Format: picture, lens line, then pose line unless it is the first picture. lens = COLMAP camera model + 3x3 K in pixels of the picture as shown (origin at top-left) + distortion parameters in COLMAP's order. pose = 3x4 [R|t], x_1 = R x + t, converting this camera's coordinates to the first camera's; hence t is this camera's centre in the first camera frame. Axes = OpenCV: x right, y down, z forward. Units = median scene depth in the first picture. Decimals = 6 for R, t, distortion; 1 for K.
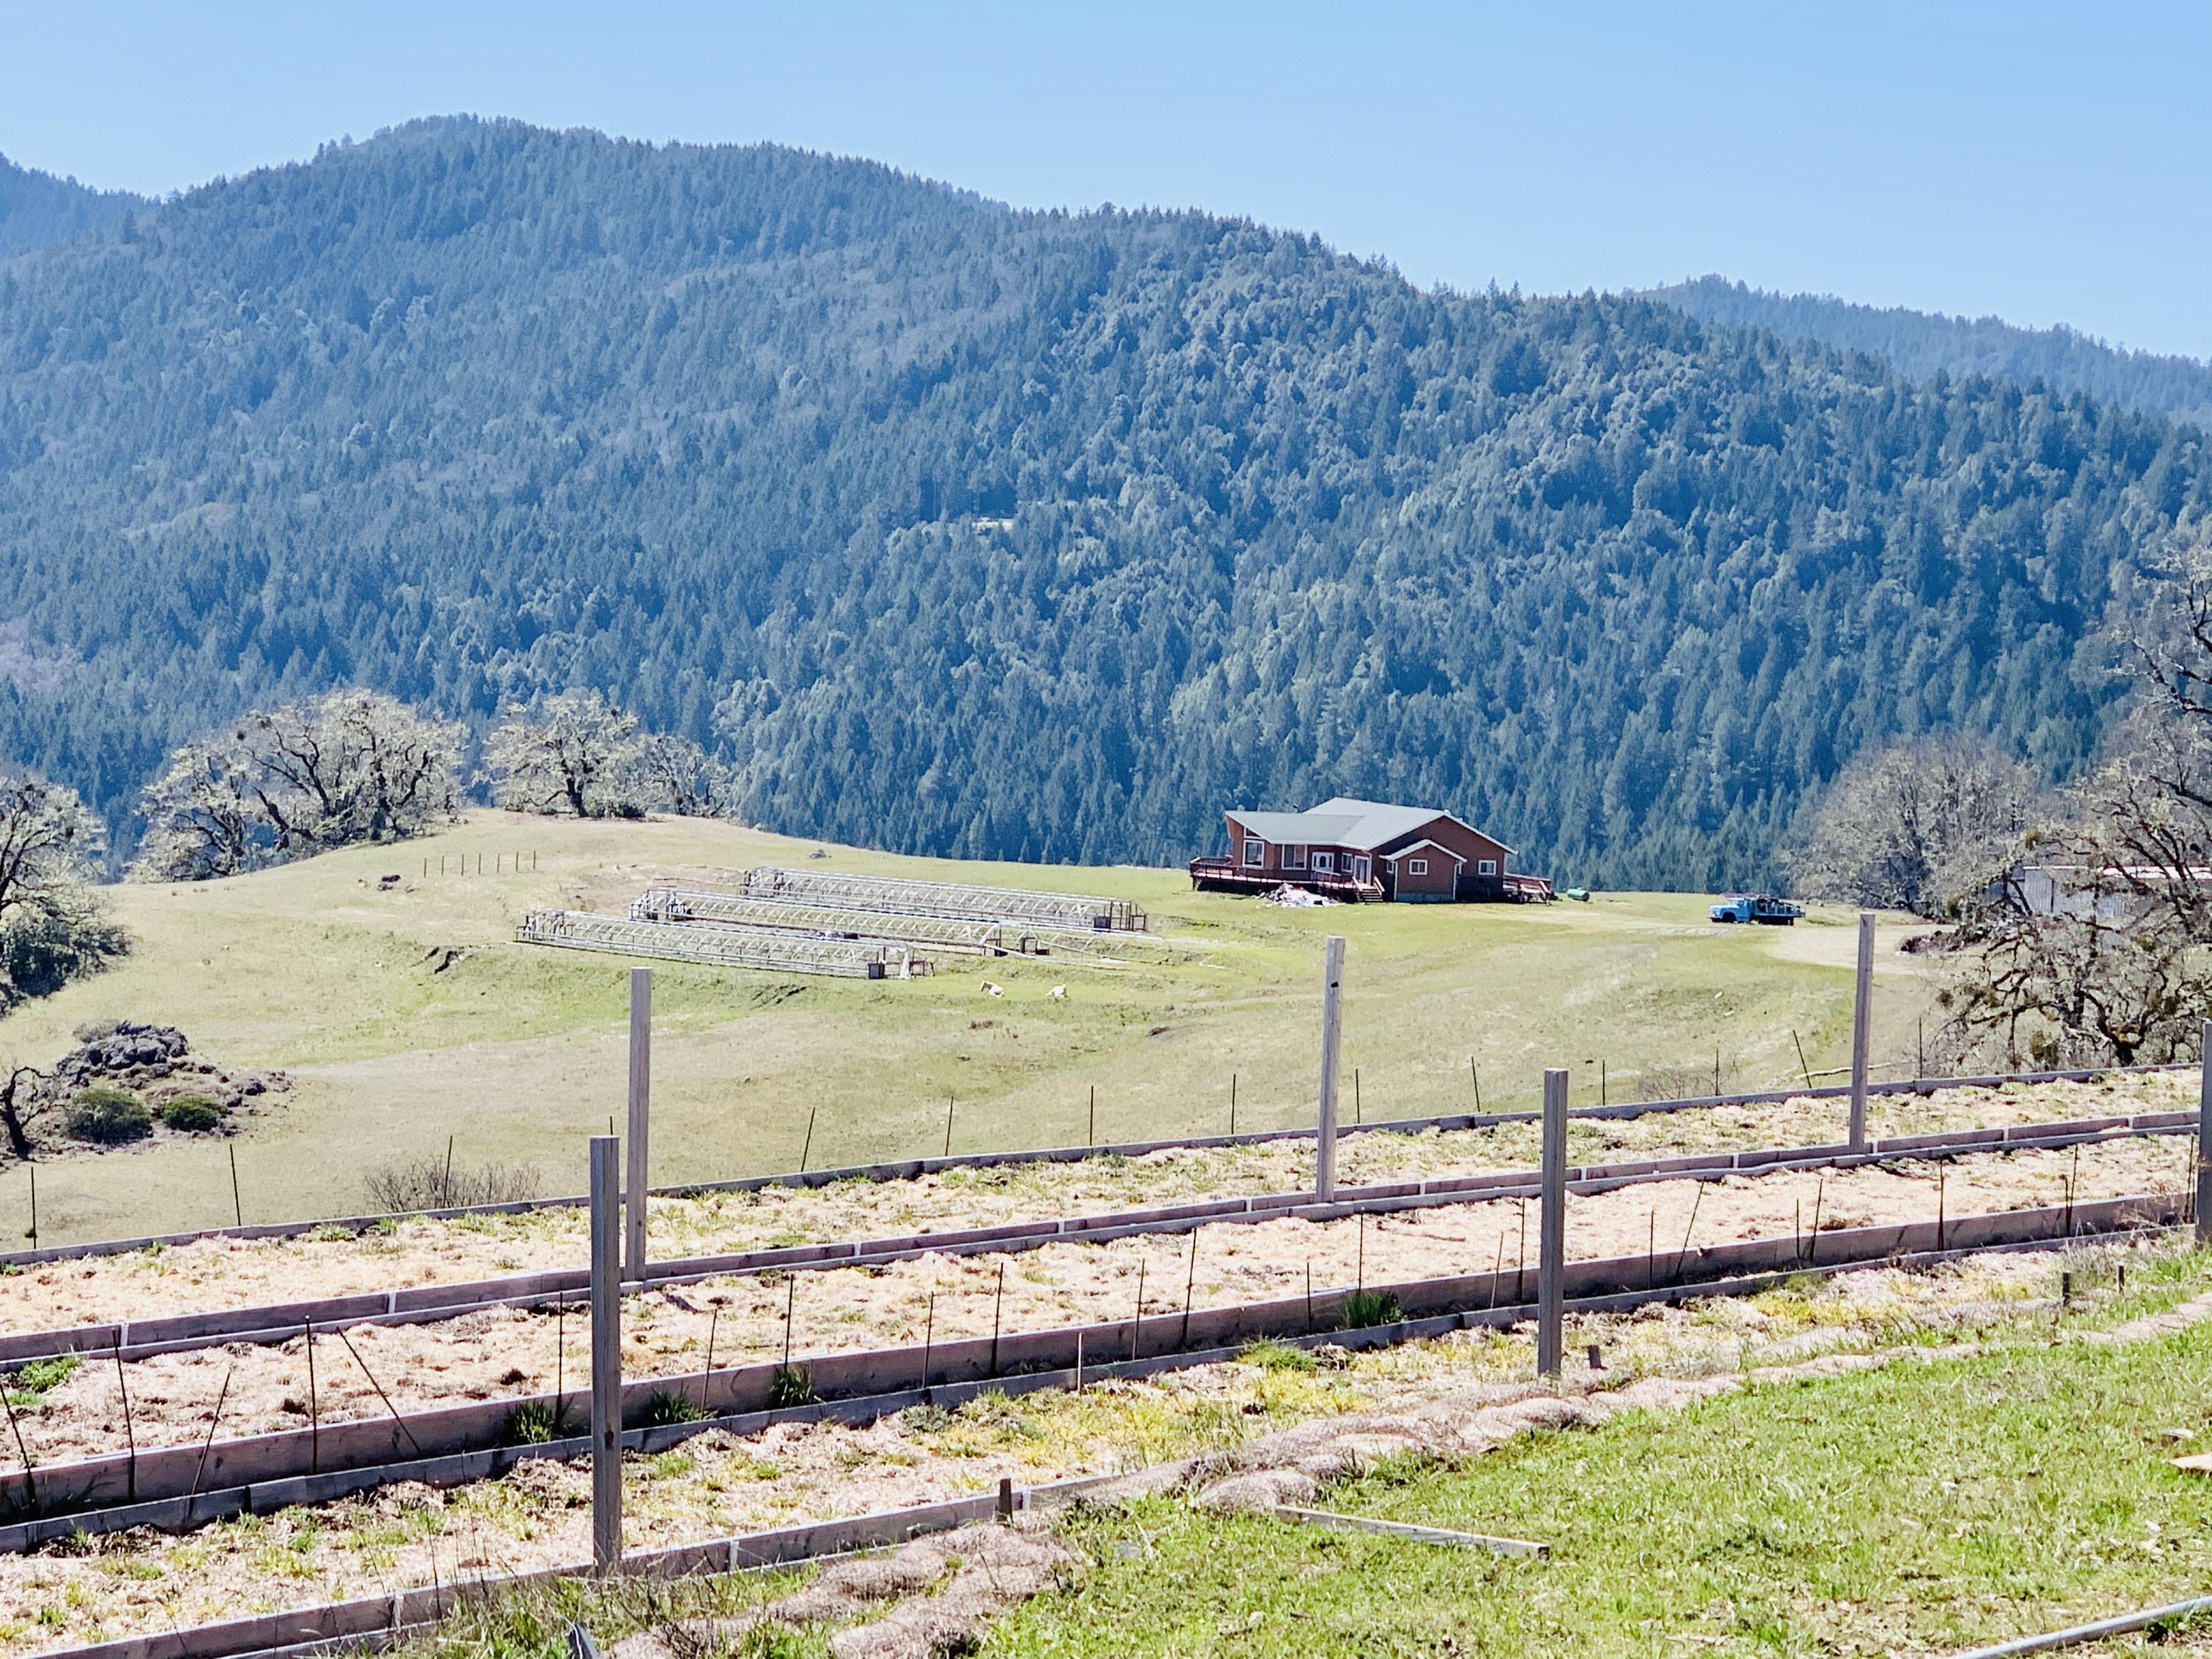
lens RADIAL K [[5261.4, 0, 1105.4], [0, 5261.4, 827.2], [0, 0, 1]] dist [0.054013, 0.000000]
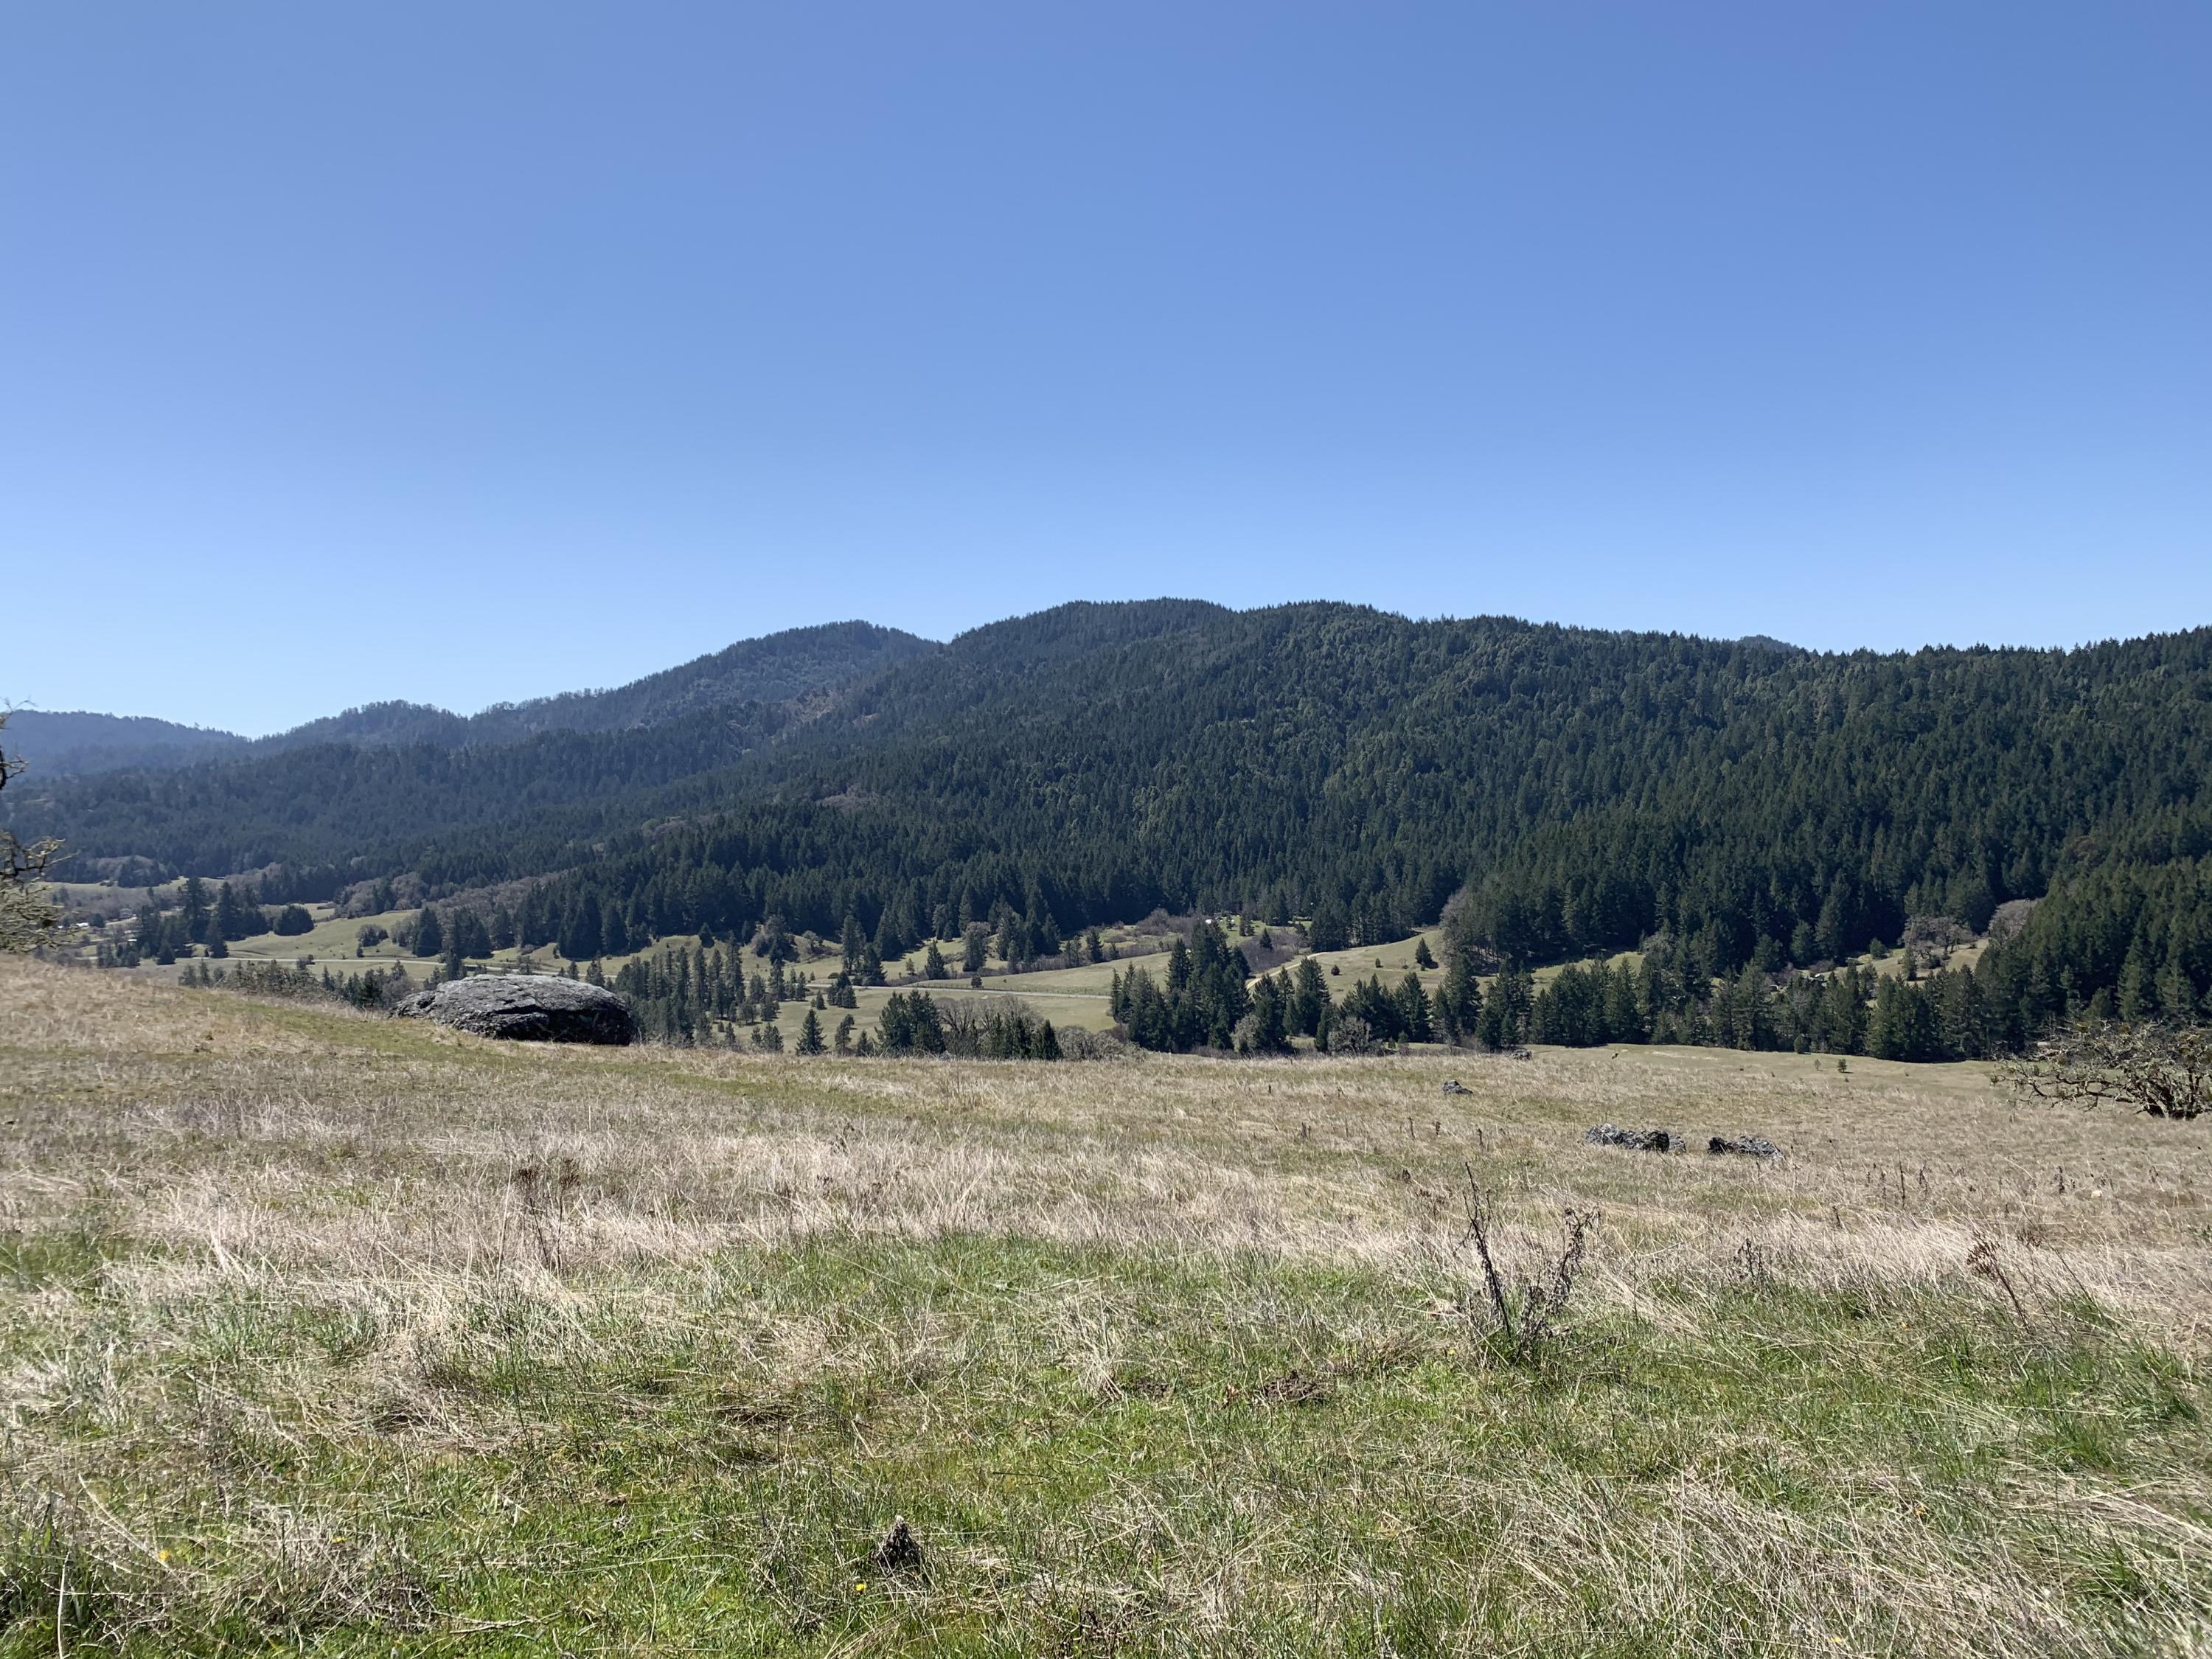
lens RADIAL K [[1673.8, 0, 1089.8], [0, 1673.8, 818.5], [0, 0, 1]] dist [0.046838, -0.034190]
pose [[0.989371, -0.064094, -0.130523, 0.005706], [0.061745, 0.997850, -0.021968, 0.001789], [0.131651, 0.013675, 0.991202, 0.212453]]
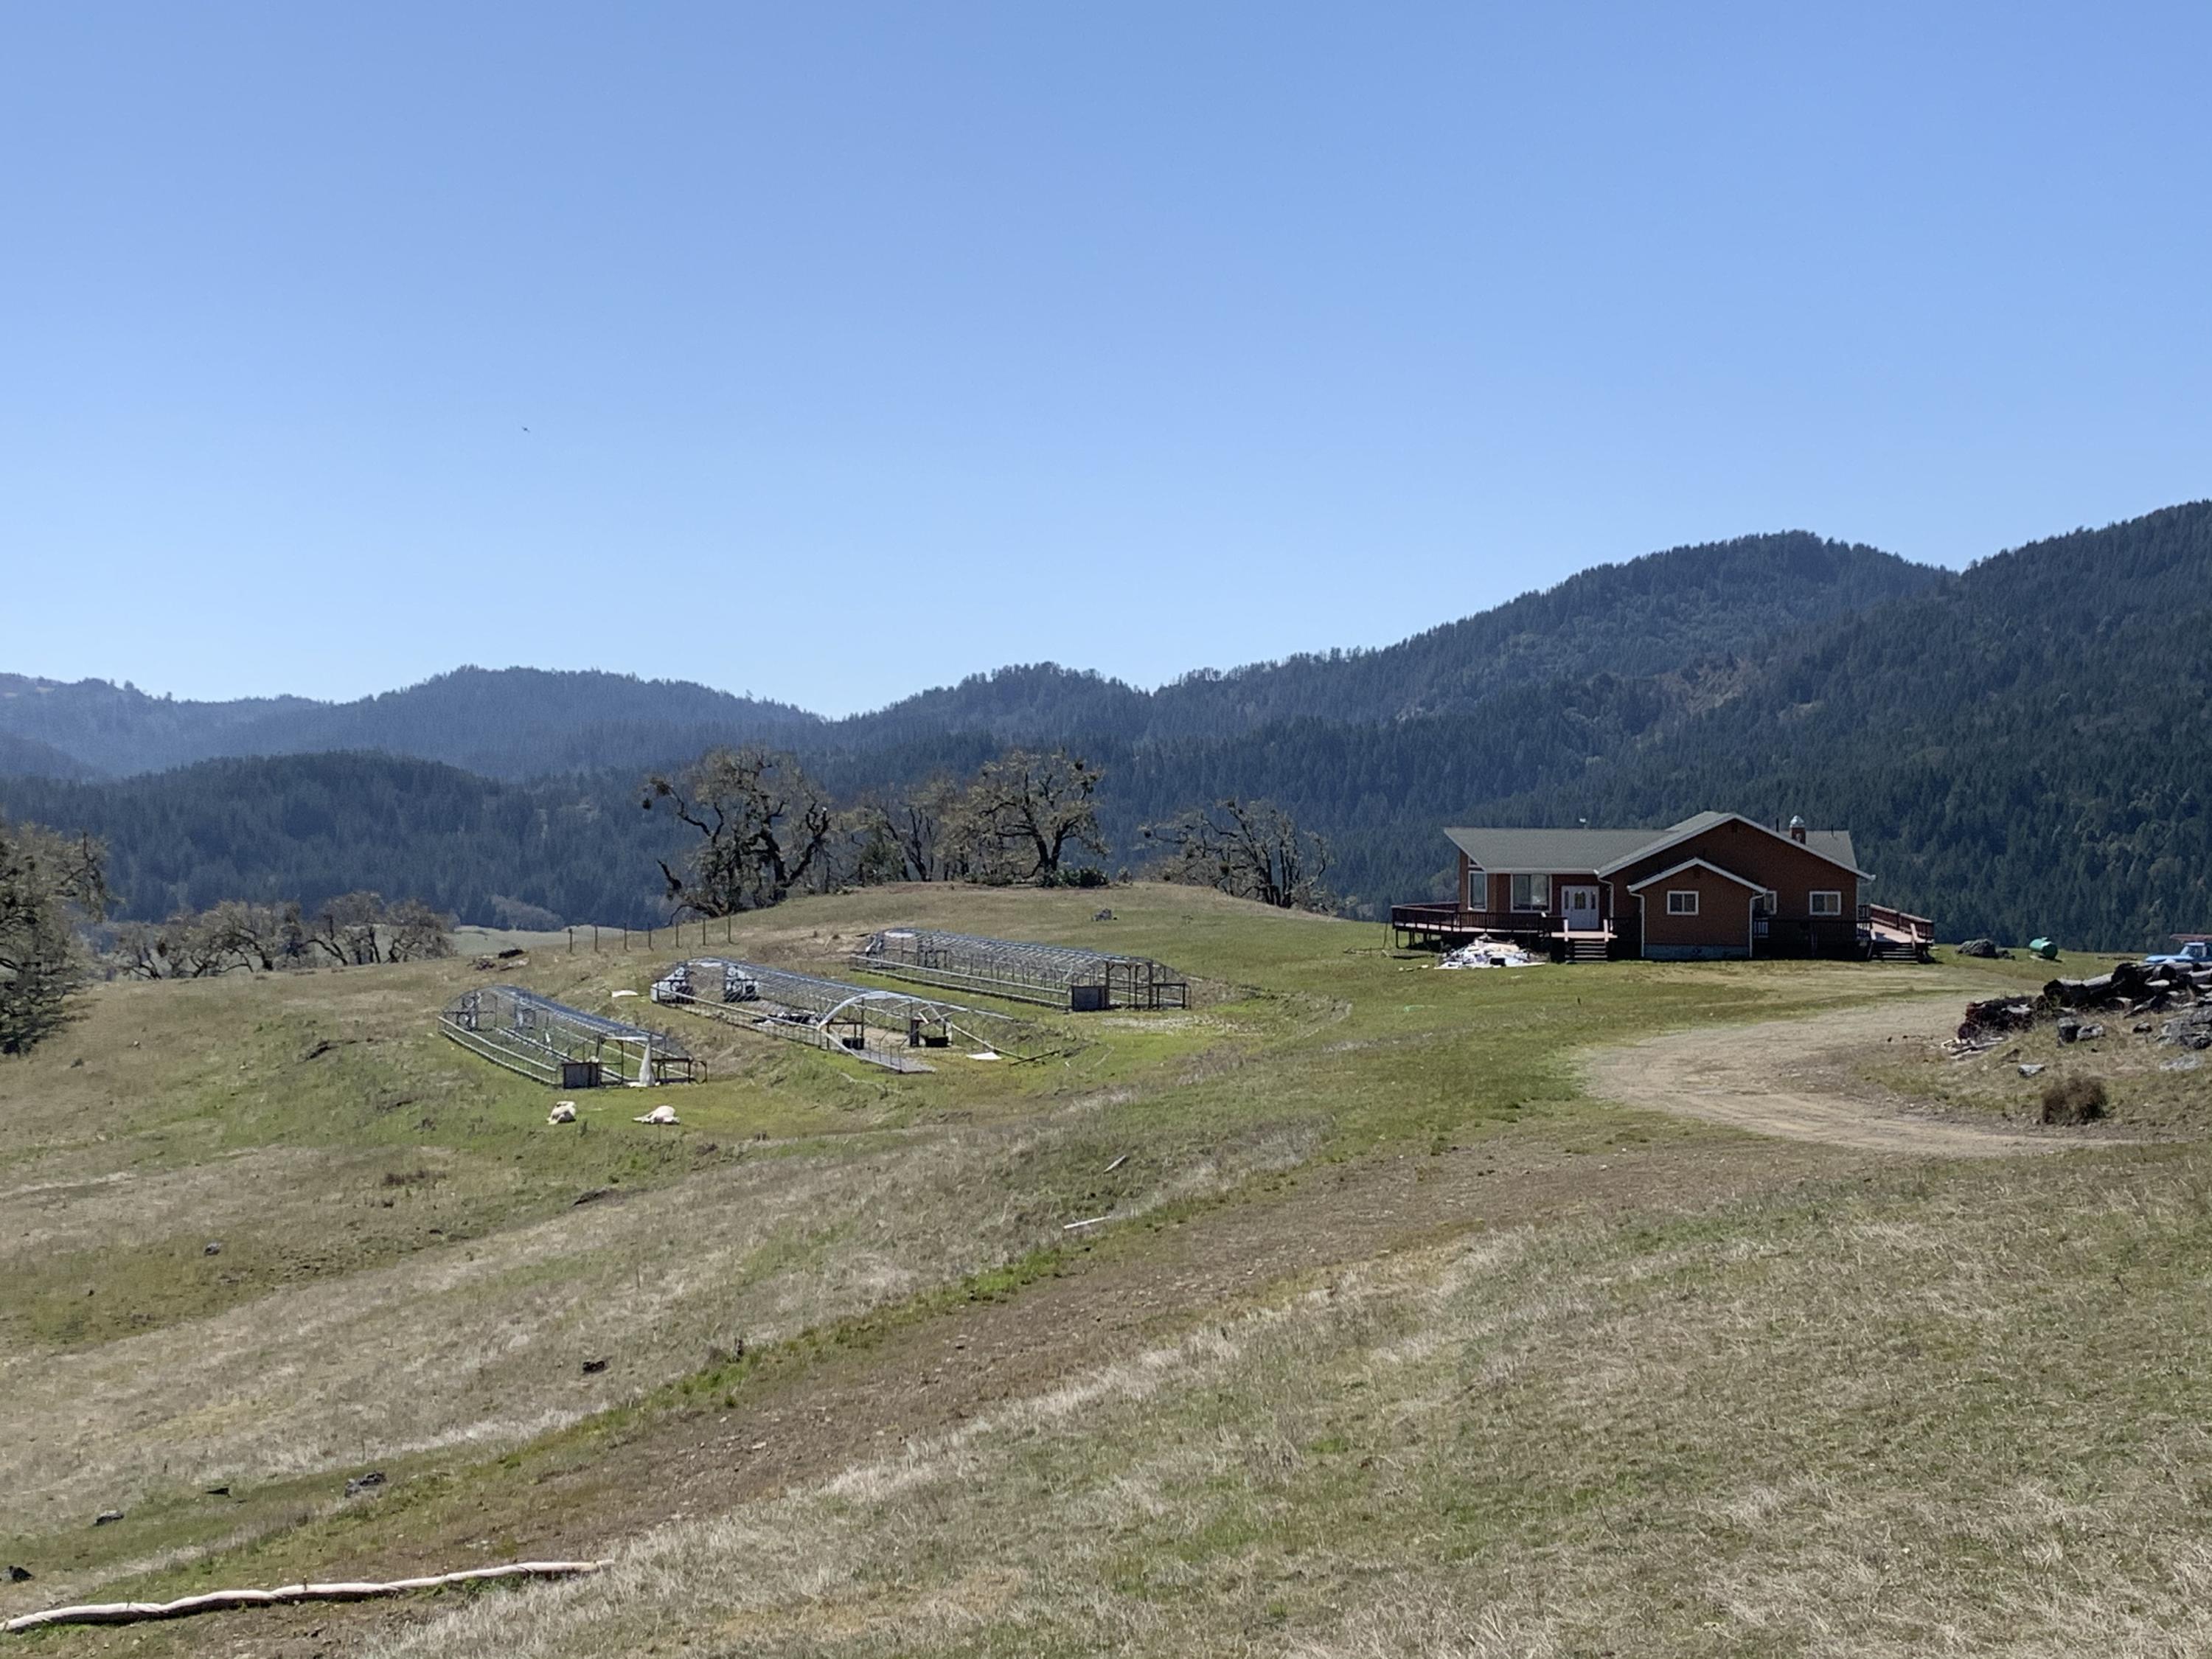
lens RADIAL K [[3011.5, 0, 1104.5], [0, 3011.5, 813.4], [0, 0, 1]] dist [0.116734, 0.000000]
pose [[0.882368, -0.036380, -0.469152, 0.031645], [0.012139, 0.998435, -0.054593, 0.002969], [0.470404, 0.042476, 0.881428, 0.125972]]
